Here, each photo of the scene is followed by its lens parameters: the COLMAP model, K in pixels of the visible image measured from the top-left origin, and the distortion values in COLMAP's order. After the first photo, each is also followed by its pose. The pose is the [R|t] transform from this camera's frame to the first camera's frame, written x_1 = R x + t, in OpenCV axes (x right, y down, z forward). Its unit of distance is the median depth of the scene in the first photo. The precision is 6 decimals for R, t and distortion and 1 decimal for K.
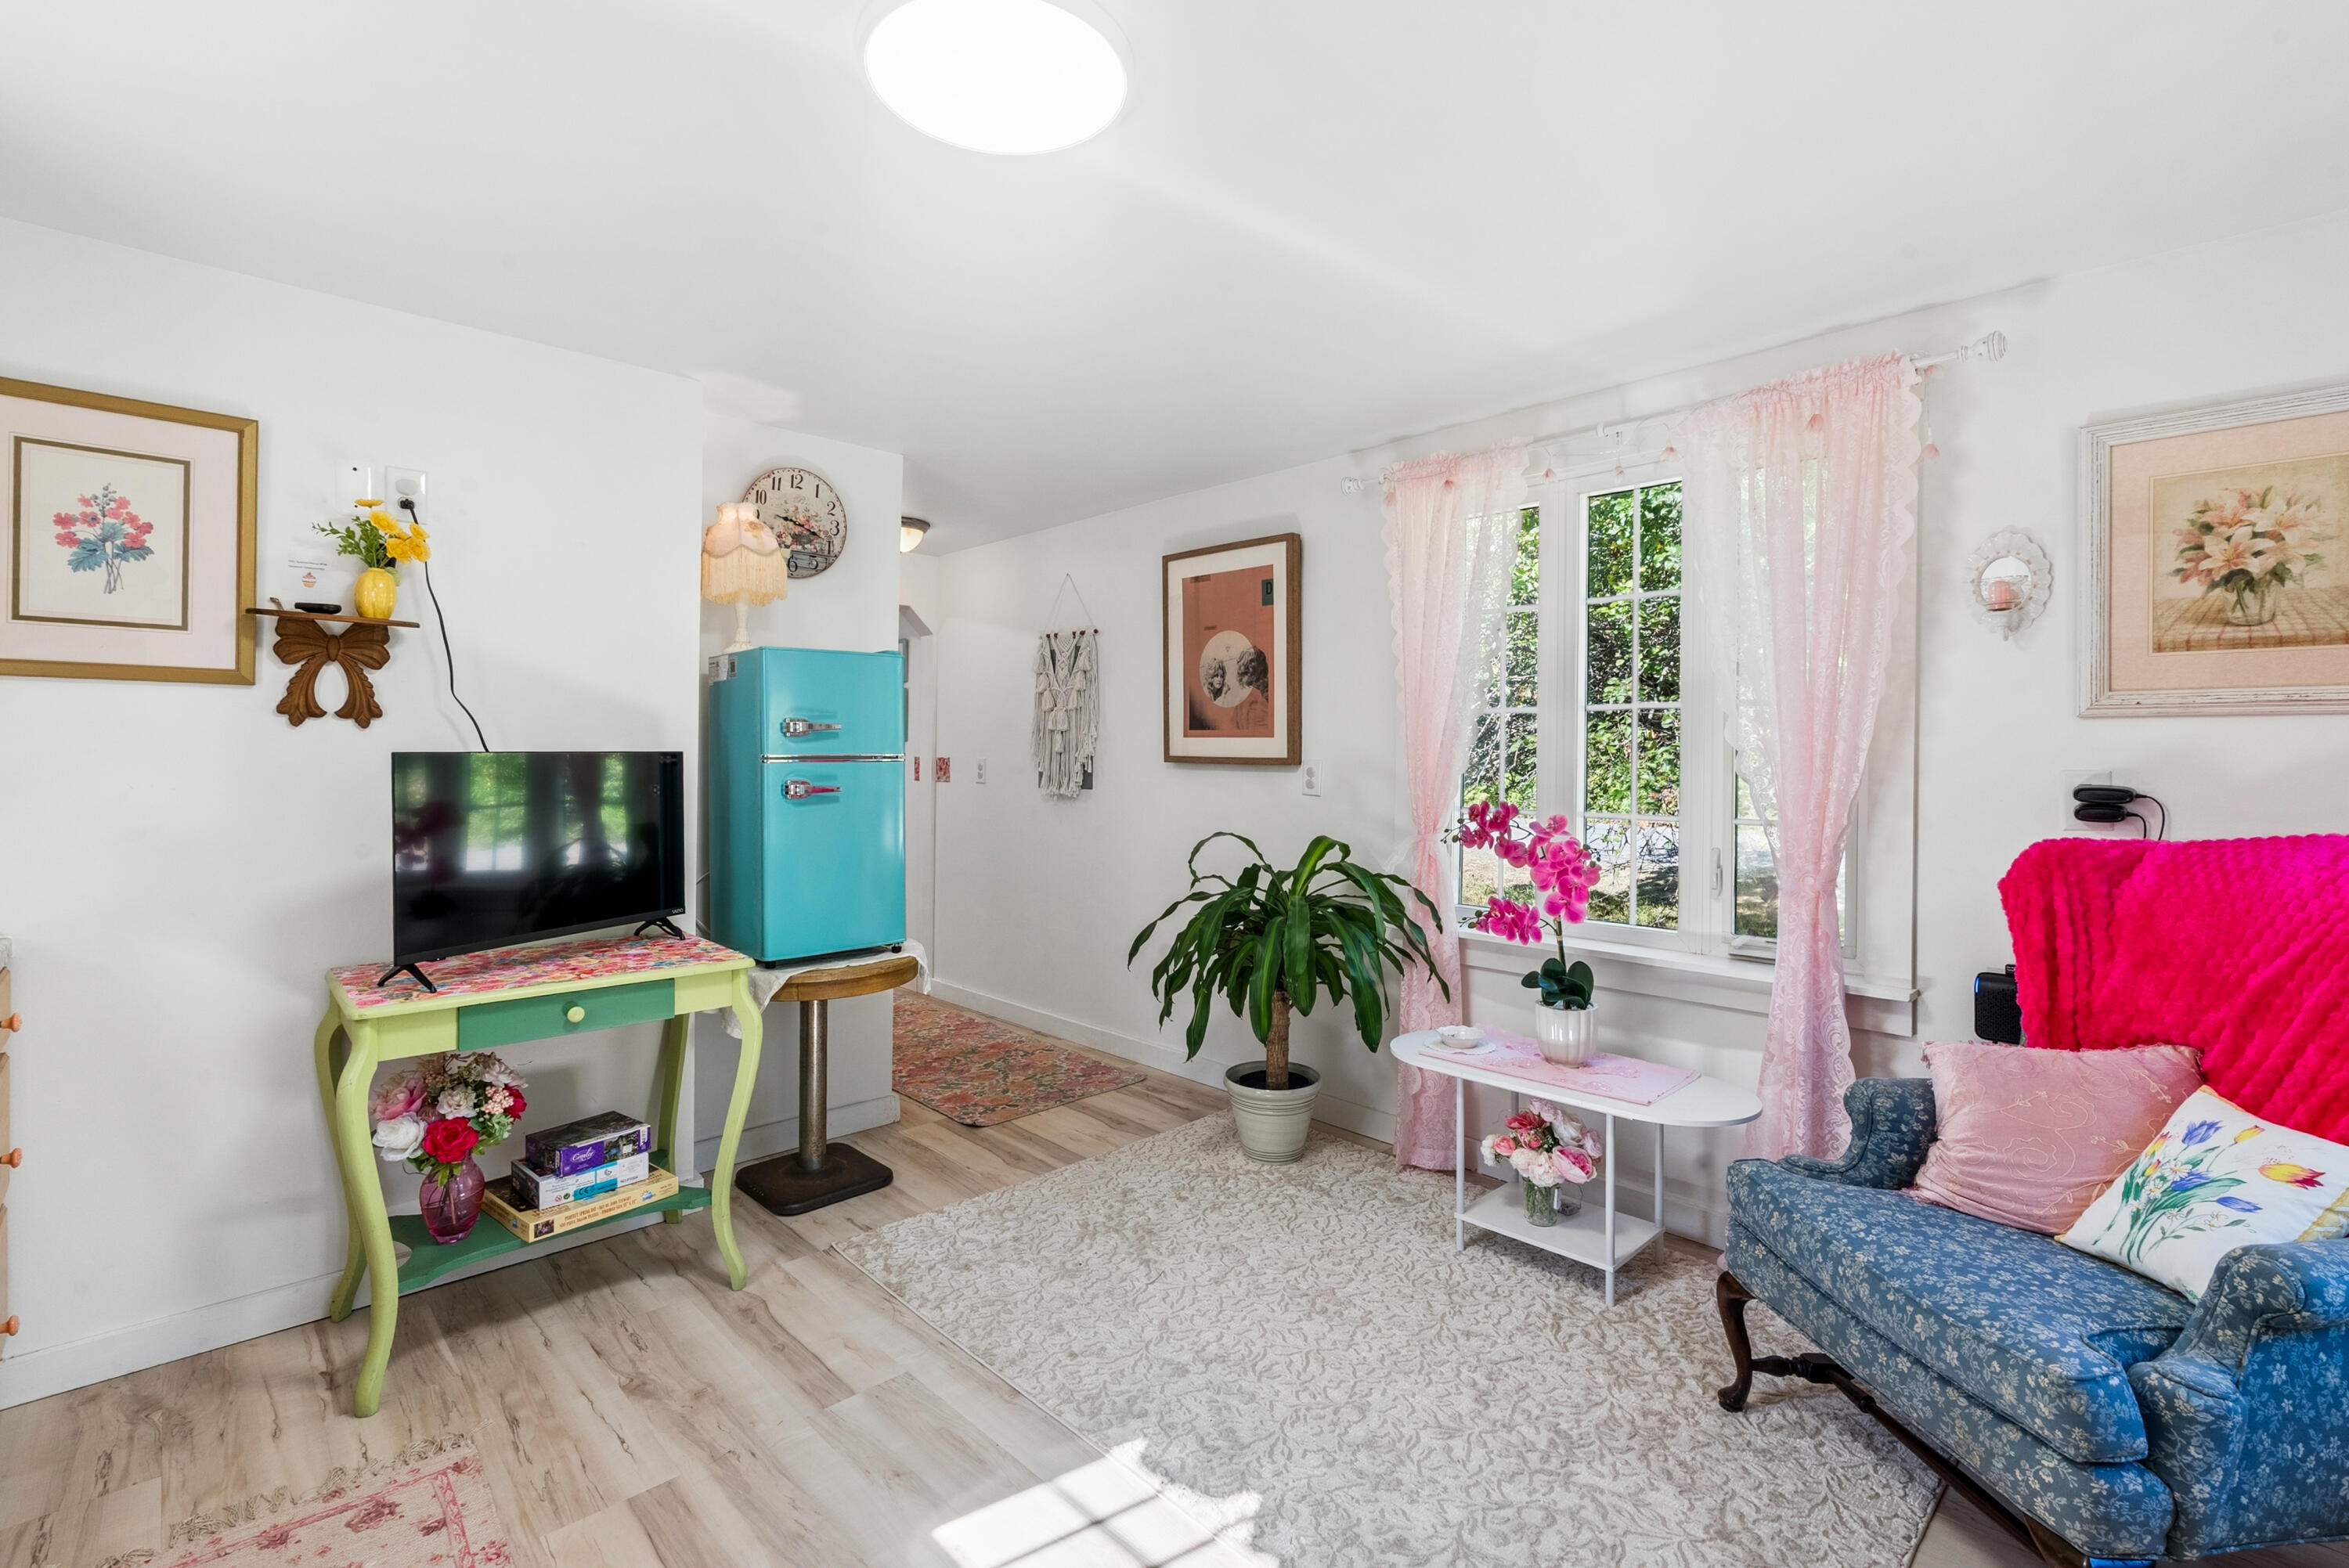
lens RADIAL K [[1037.5, 0, 1177.9], [0, 1037.5, 769.0], [0, 0, 1]] dist [-0.002652, -0.000159]
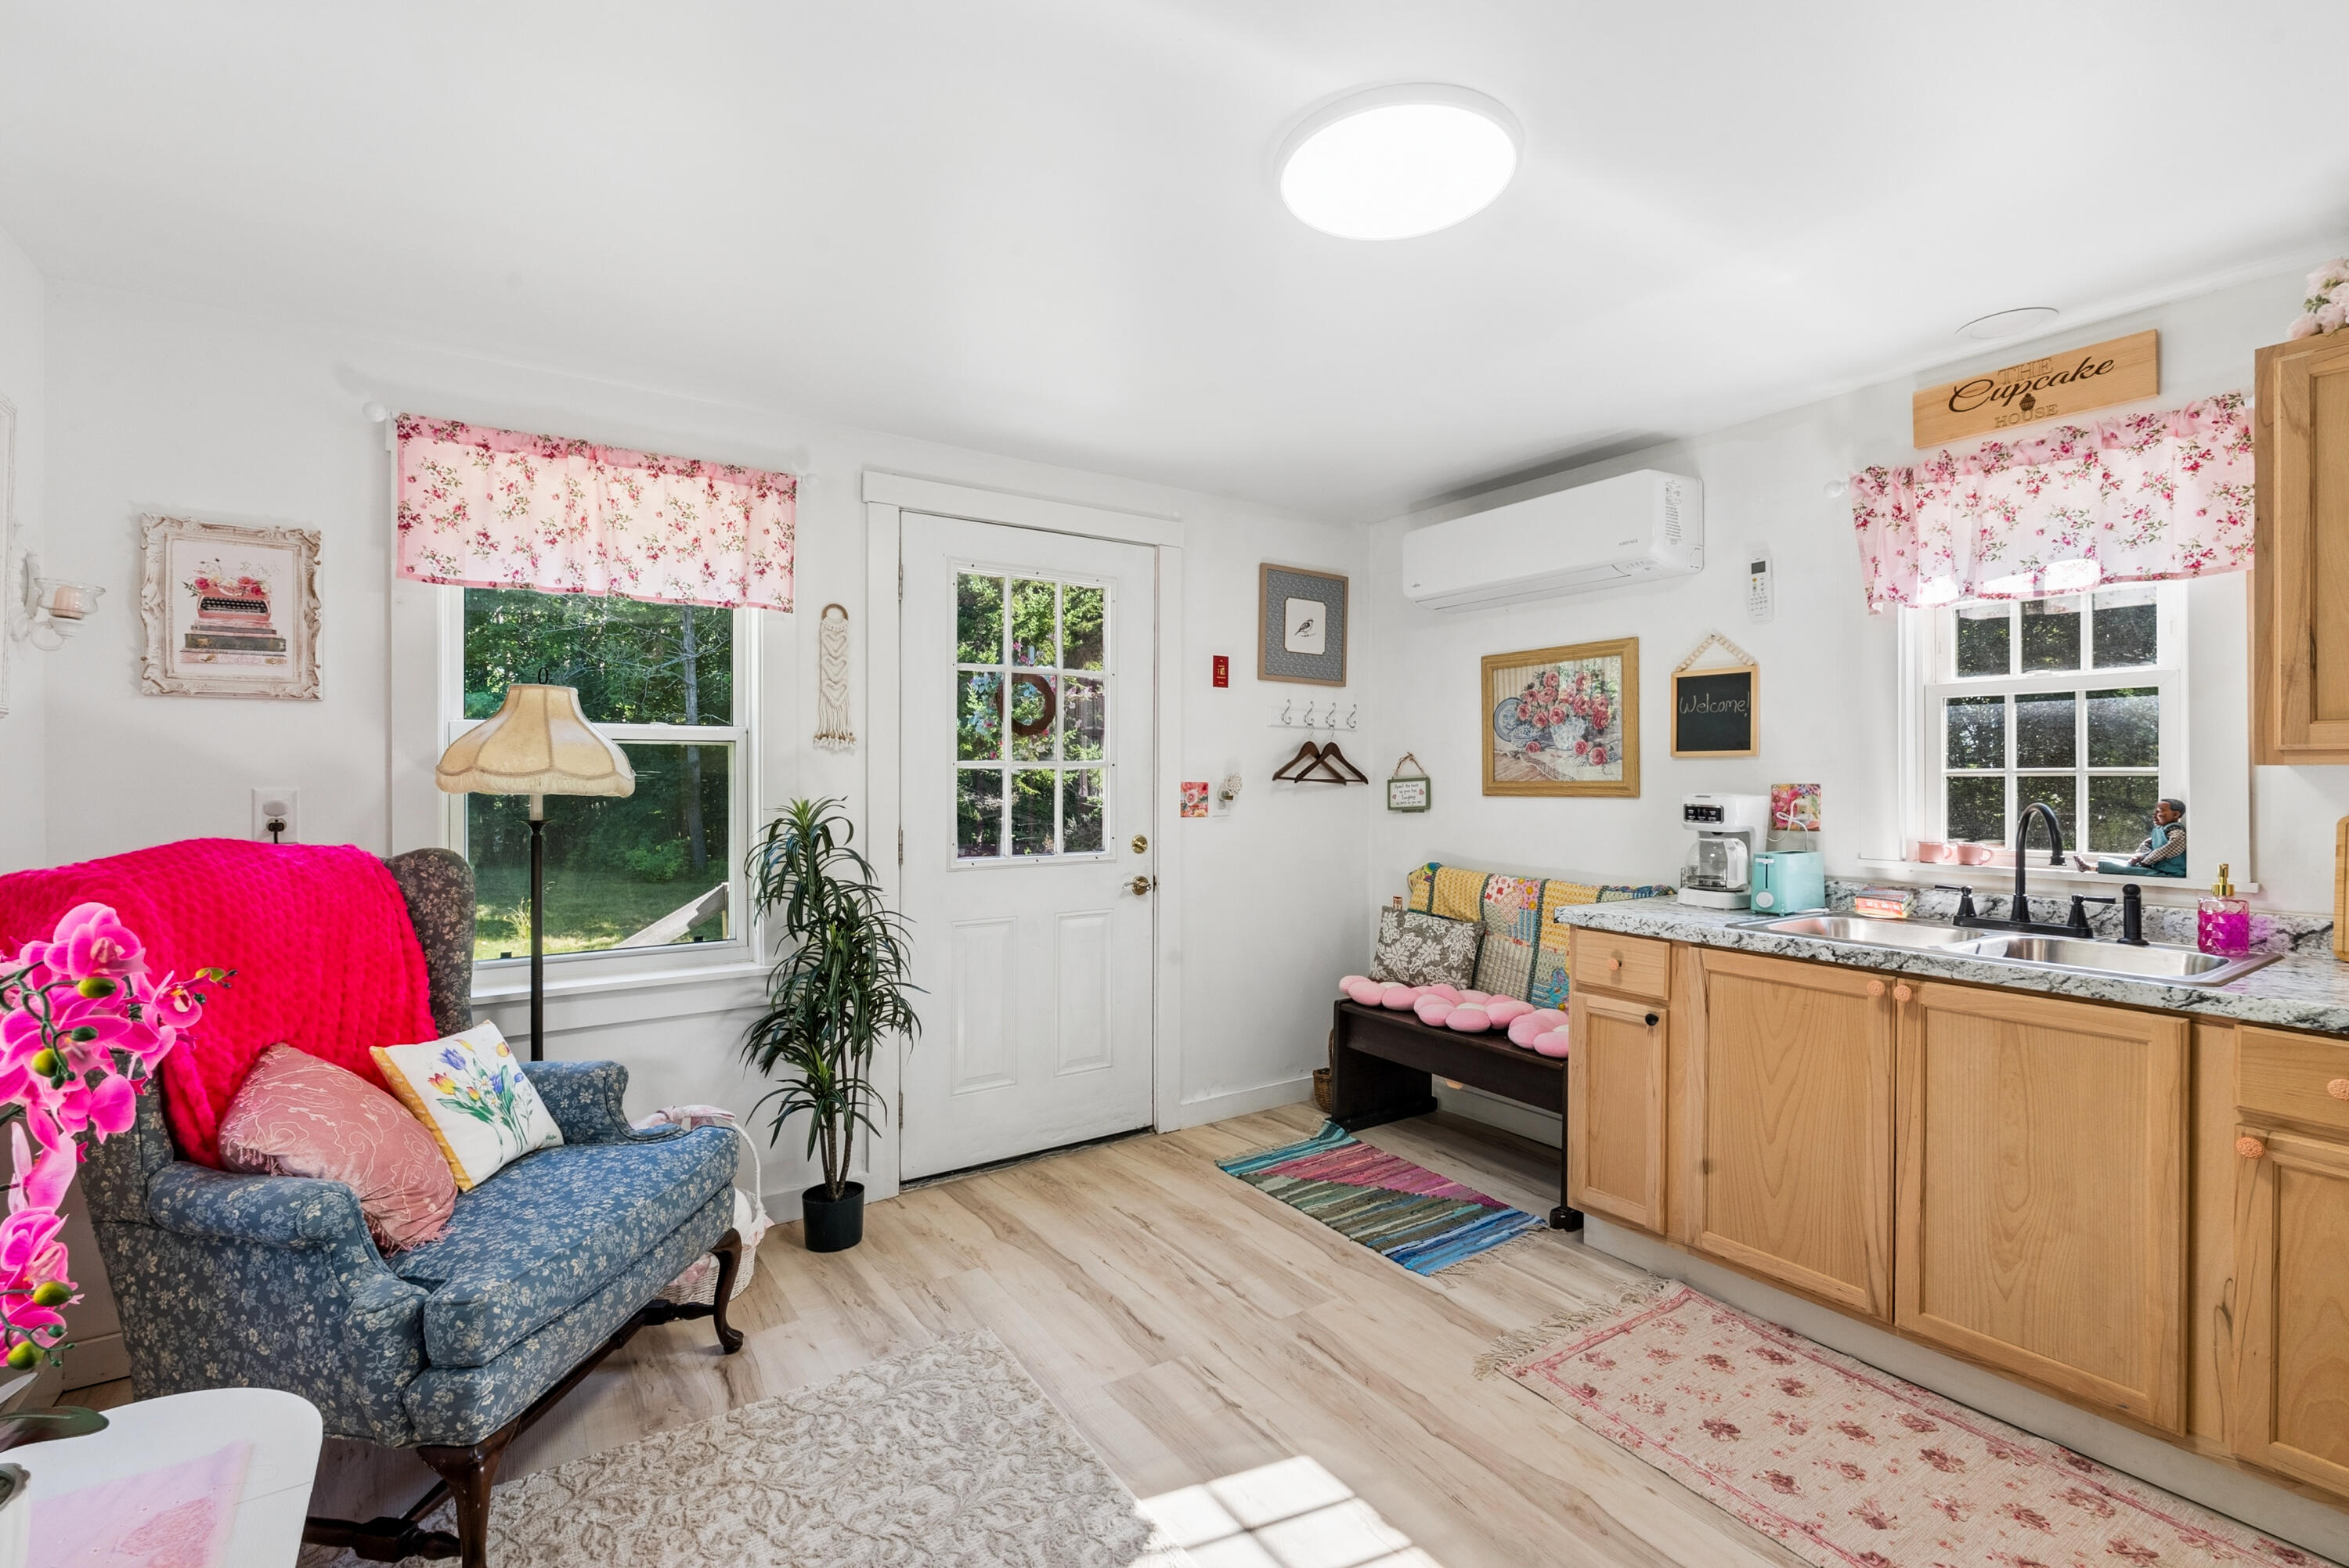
lens RADIAL K [[1031.8, 0, 1170.0], [0, 1031.8, 777.7], [0, 0, 1]] dist [-0.002573, -0.000213]
pose [[-0.983492, -0.006351, 0.180839, -0.107730], [-0.004658, 0.999941, 0.009785, -0.017718], [-0.180890, 0.008781, -0.983464, 1.637869]]
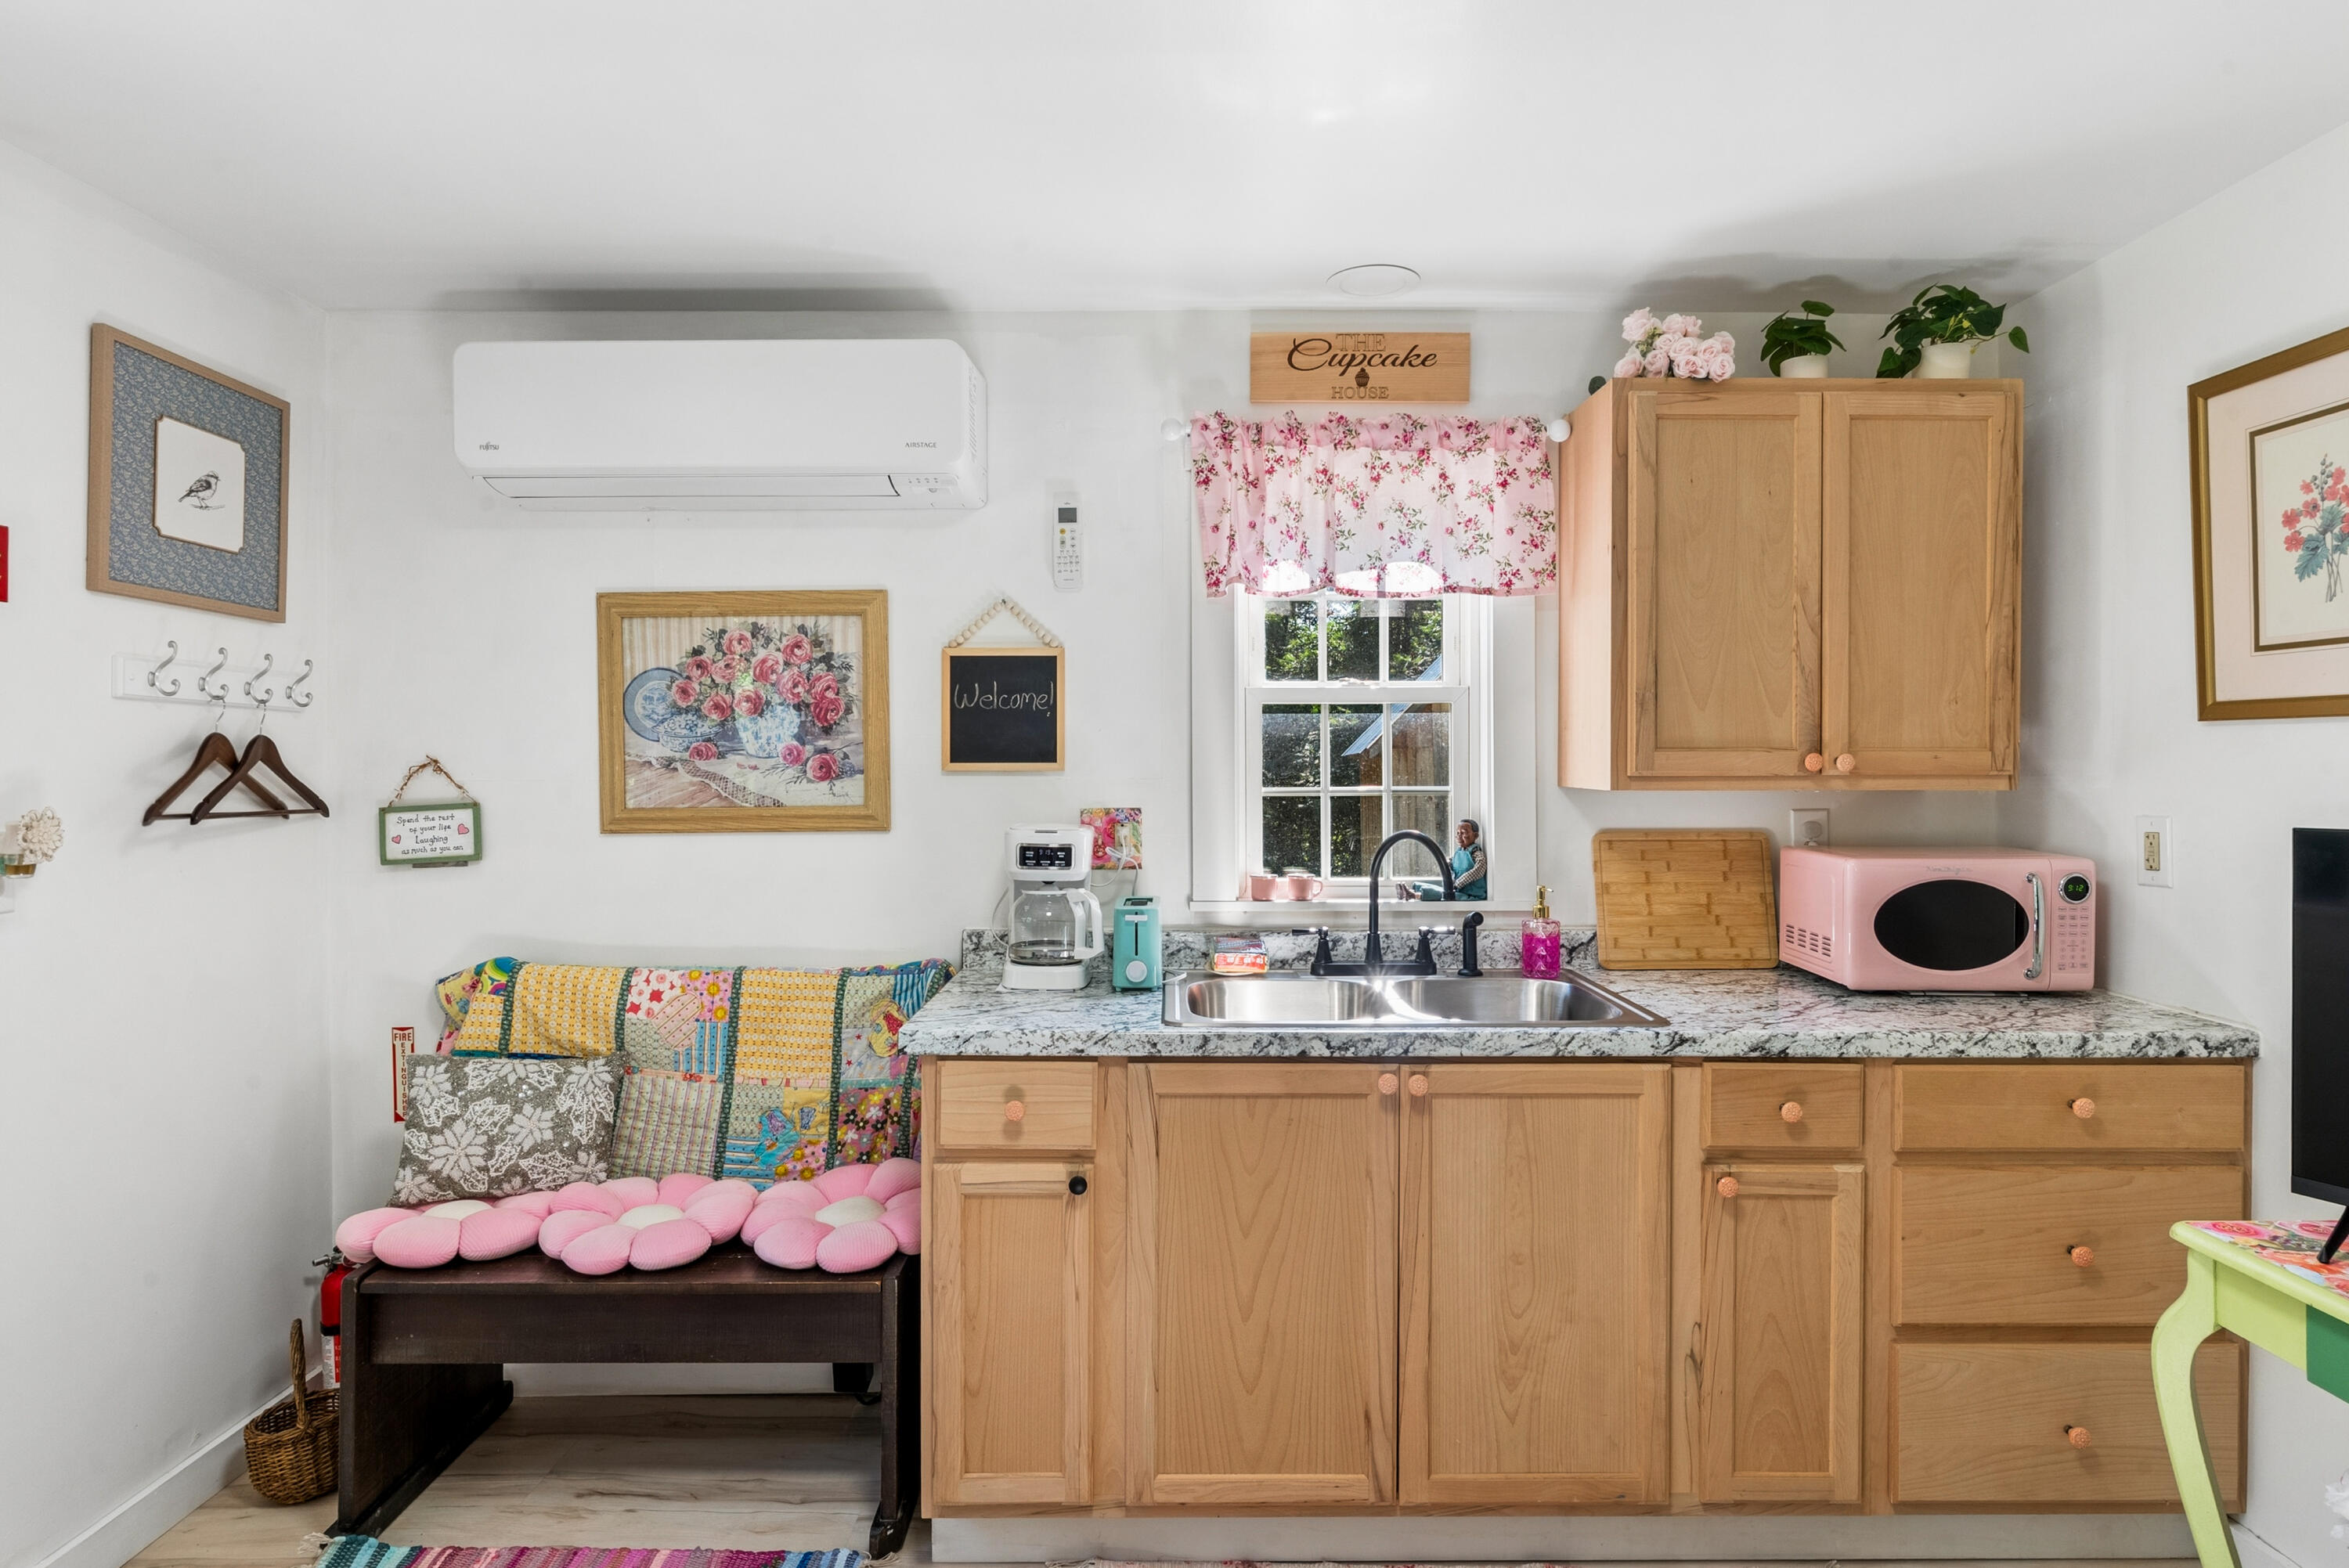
lens RADIAL K [[1251.1, 0, 1170.2], [0, 1251.1, 769.7], [0, 0, 1]] dist [-0.002198, -0.000236]
pose [[-0.696904, 0.002324, -0.717161, 0.198724], [-0.006087, 0.999940, 0.009155, -0.051978], [0.717139, 0.010745, -0.696848, 1.041365]]
